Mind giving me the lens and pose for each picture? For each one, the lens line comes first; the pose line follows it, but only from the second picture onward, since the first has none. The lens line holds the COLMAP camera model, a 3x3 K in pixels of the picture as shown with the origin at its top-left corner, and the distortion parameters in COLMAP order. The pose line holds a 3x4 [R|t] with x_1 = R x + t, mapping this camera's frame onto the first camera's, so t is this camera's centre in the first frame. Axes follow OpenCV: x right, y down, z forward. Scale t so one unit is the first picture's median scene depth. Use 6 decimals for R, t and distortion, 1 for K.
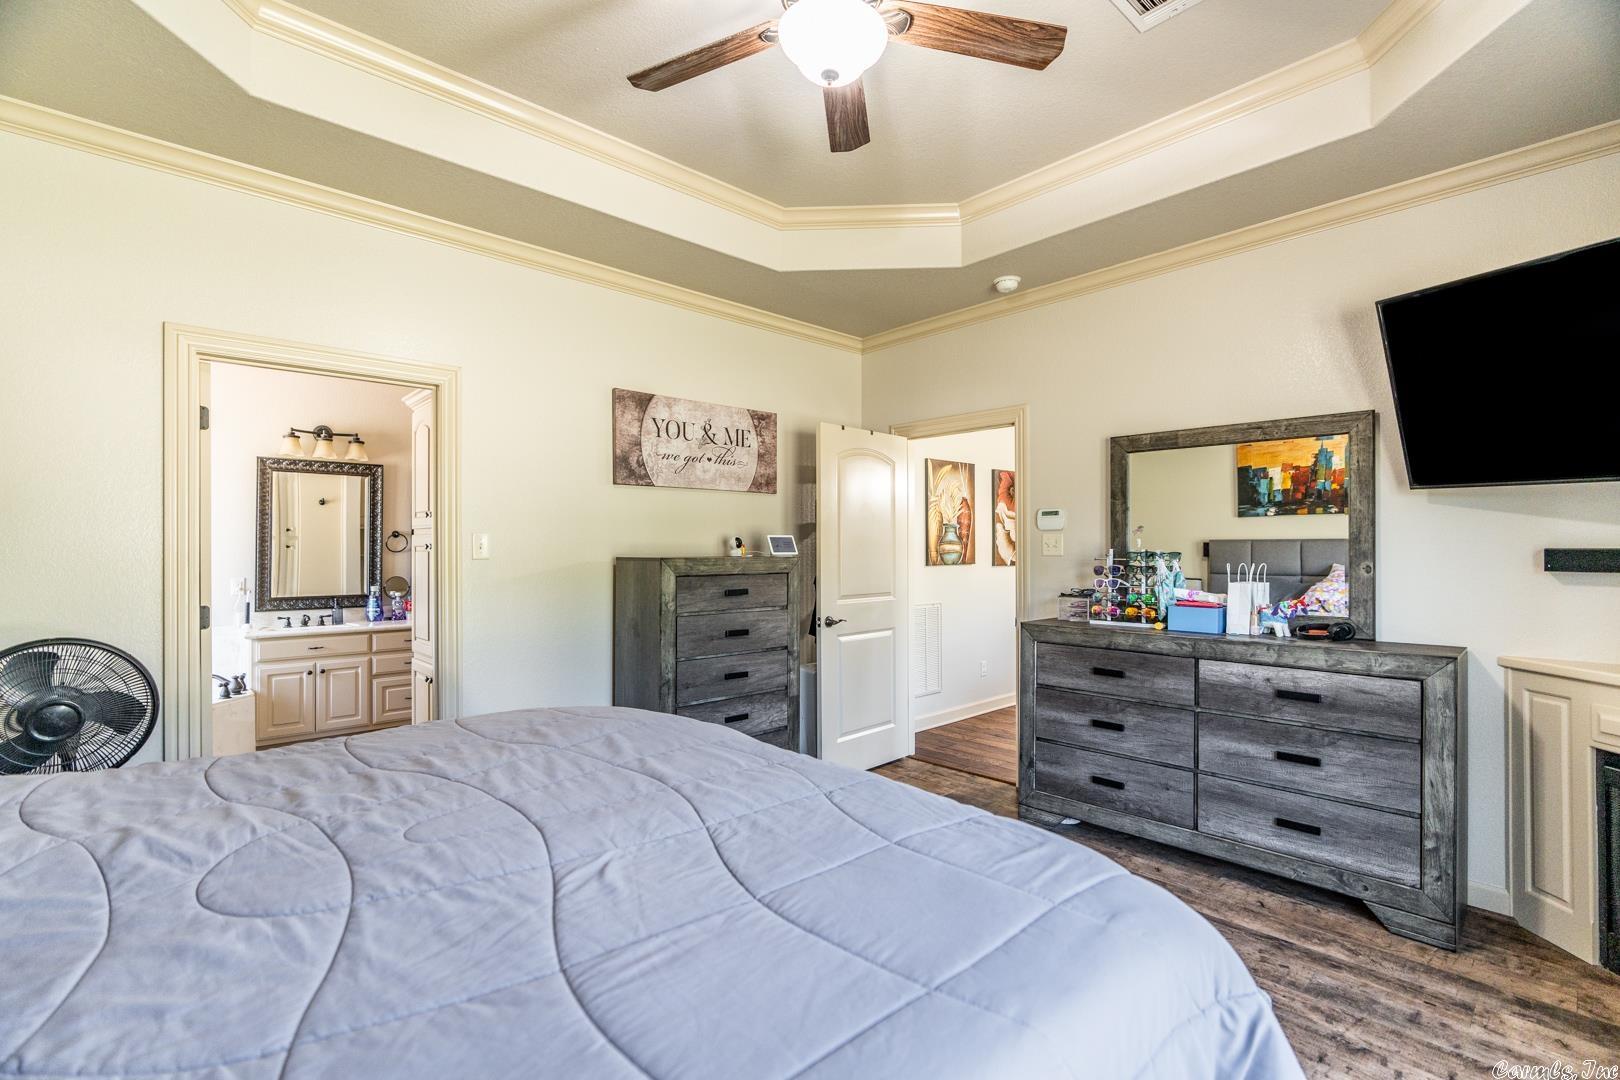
lens RADIAL K [[740.9, 0, 813.9], [0, 740.9, 539.6], [0, 0, 1]] dist [-0.010713, 0.004161]
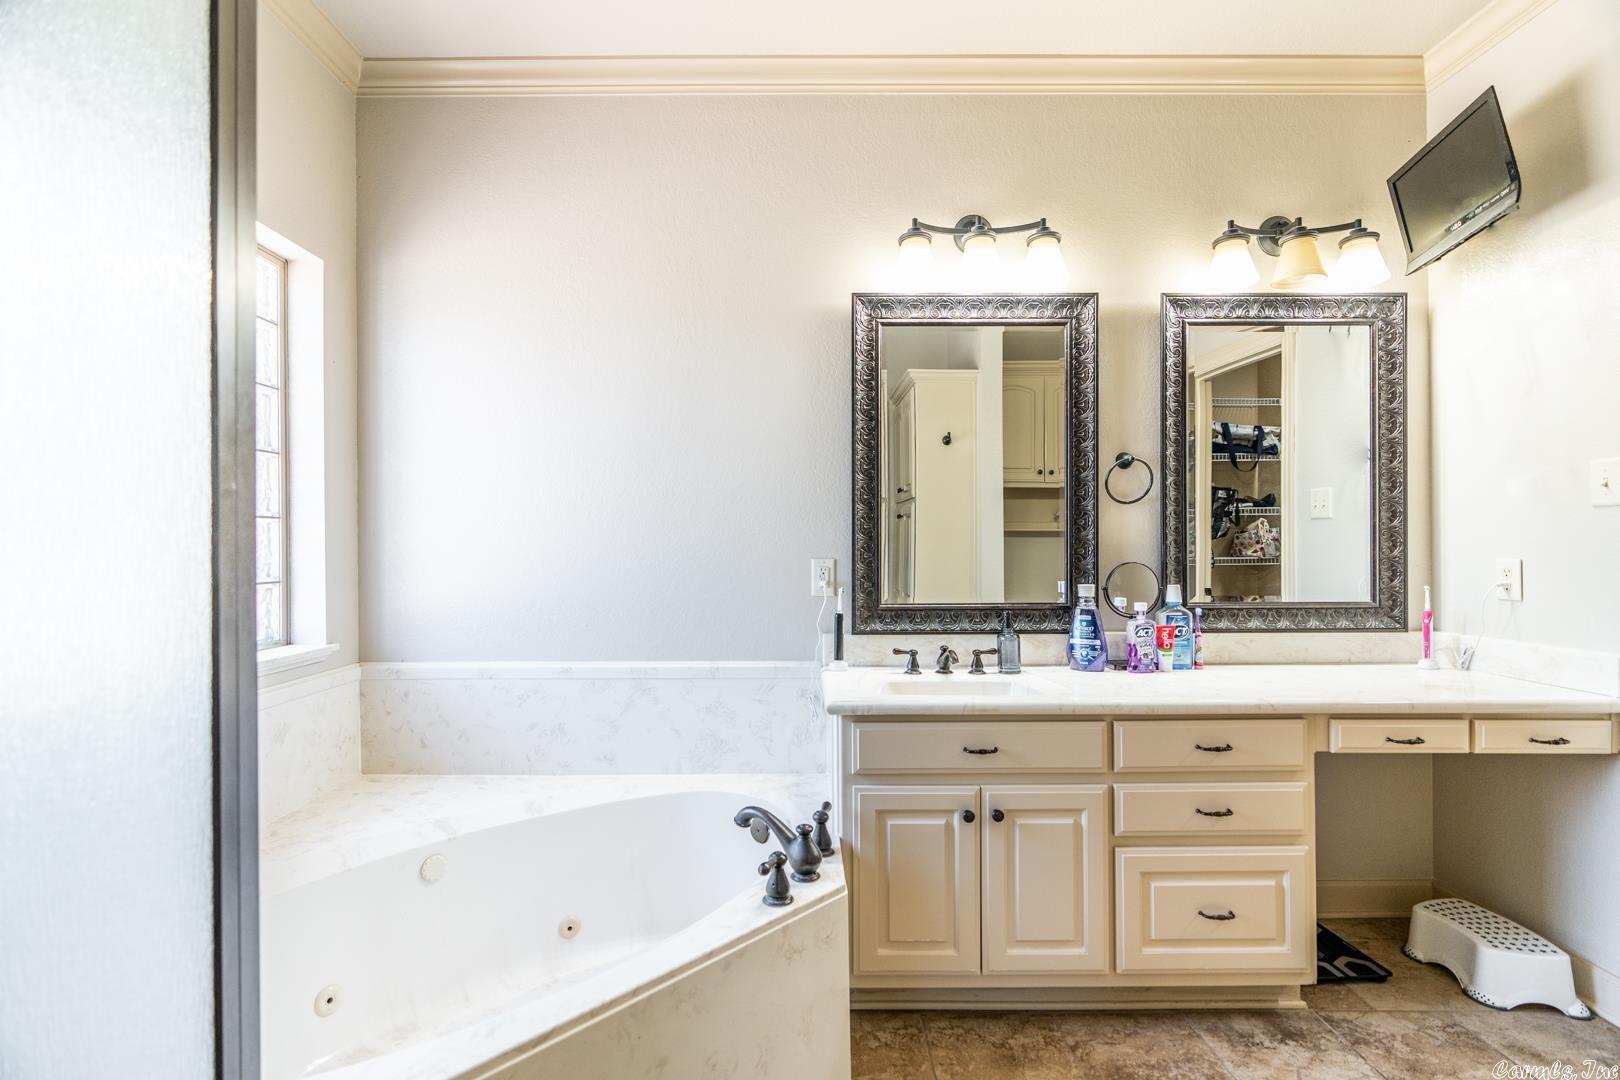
lens RADIAL K [[740.9, 0, 779.9], [0, 740.9, 549.4], [0, 0, 1]] dist [-0.010713, 0.004161]
pose [[0.720782, 0.000277, -0.693162, -0.466258], [0.014976, 0.999760, 0.015972, 0.036879], [0.693000, -0.021893, 0.720605, 0.631572]]
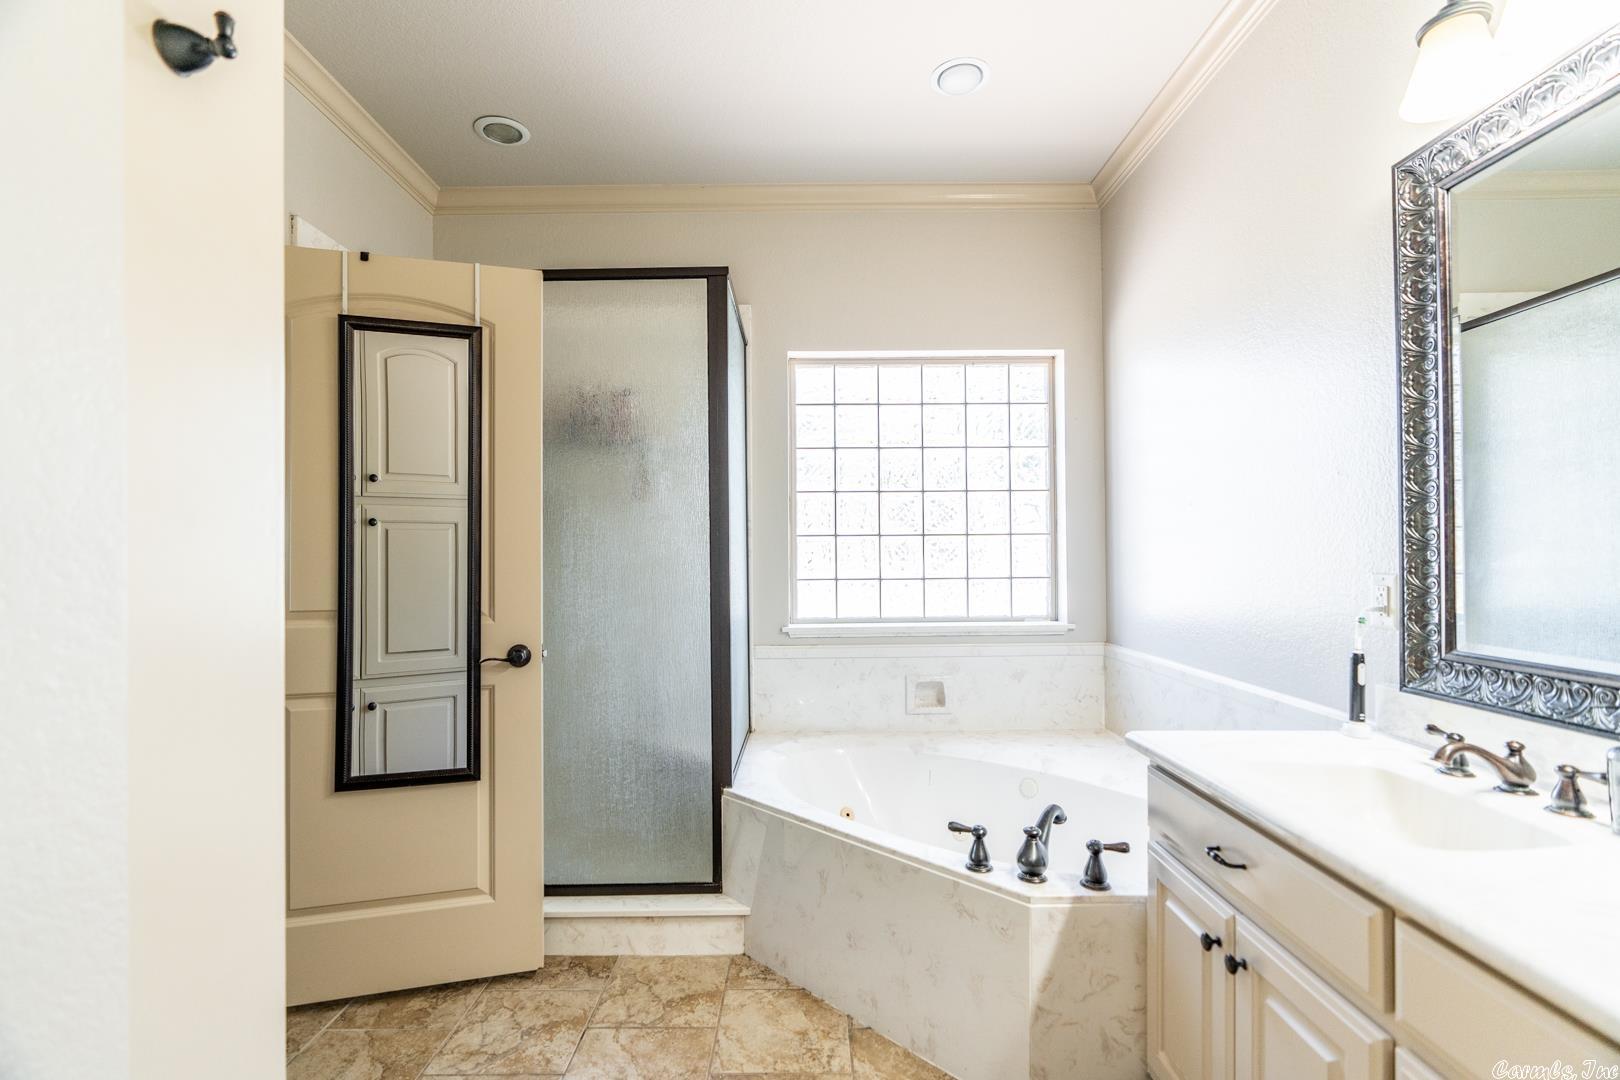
lens RADIAL K [[740.9, 0, 804.8], [0, 740.9, 547.6], [0, 0, 1]] dist [-0.010713, 0.004161]
pose [[-0.695167, -0.000386, -0.718848, -0.374040], [0.021199, 0.999554, -0.021037, 0.041551], [0.718535, -0.029864, -0.694849, 1.025617]]
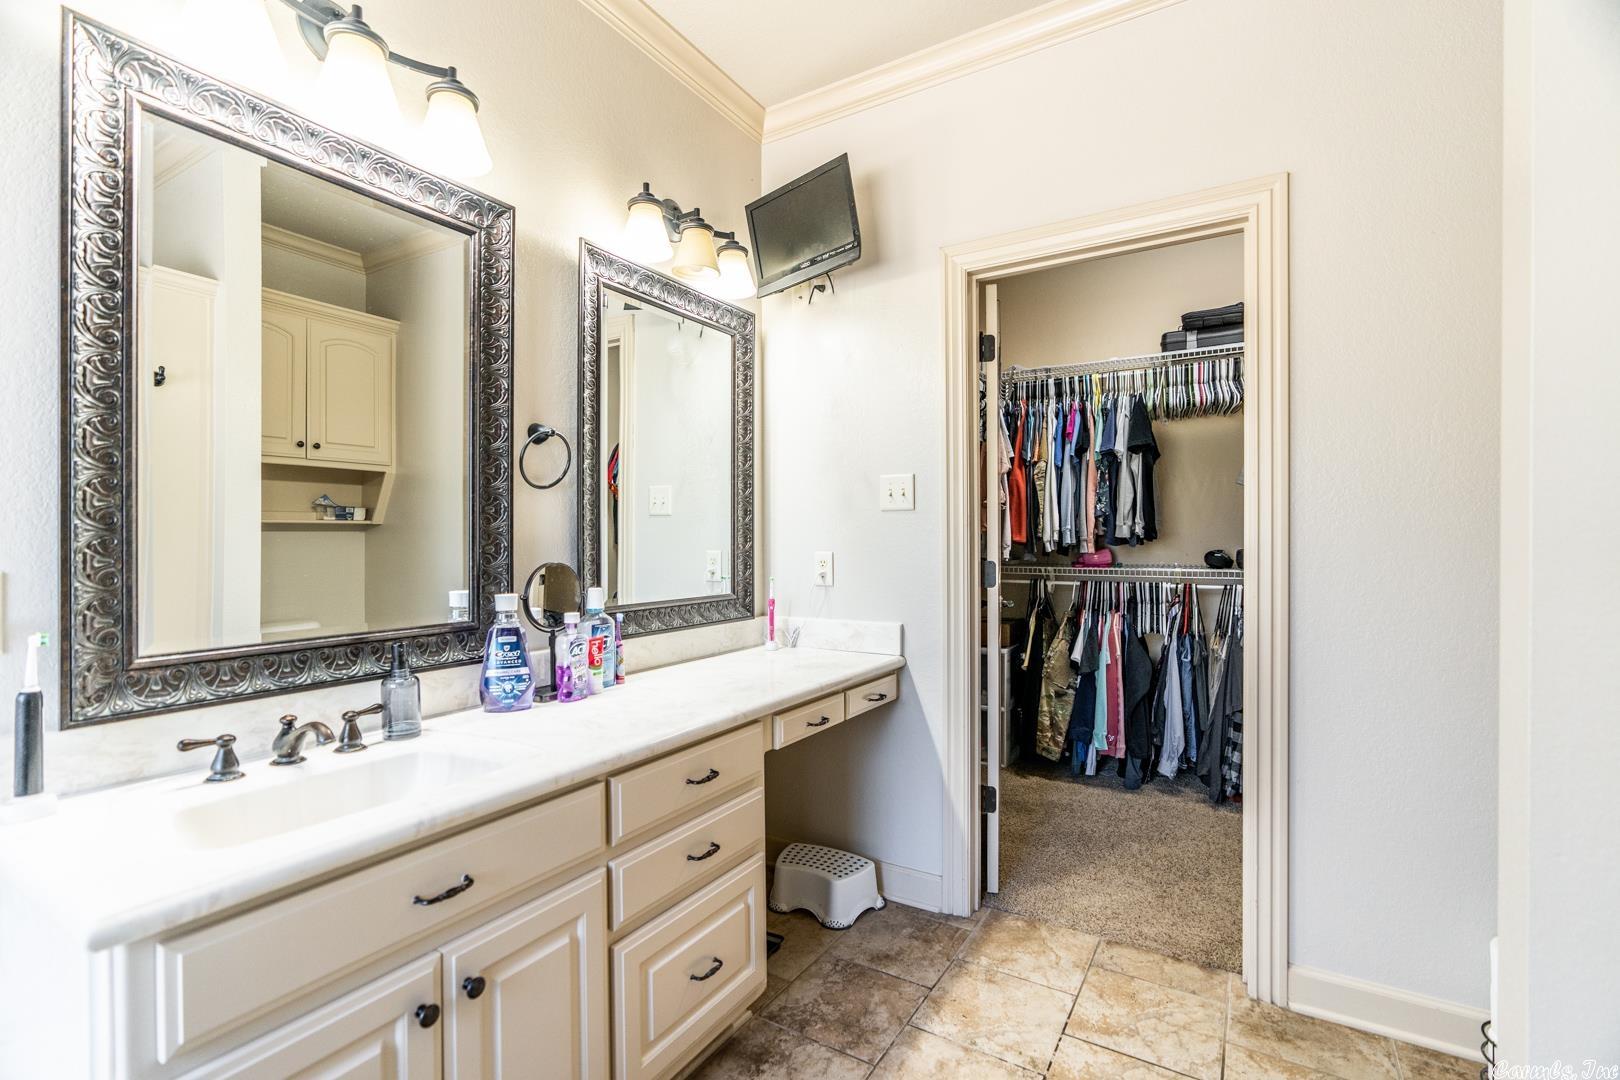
lens RADIAL K [[740.9, 0, 825.6], [0, 740.9, 543.9], [0, 0, 1]] dist [-0.010713, 0.004161]
pose [[0.962135, -0.005660, 0.272515, -0.594616], [-0.000476, 0.999748, 0.022445, 0.038023], [-0.272573, -0.021725, 0.961890, 0.724574]]
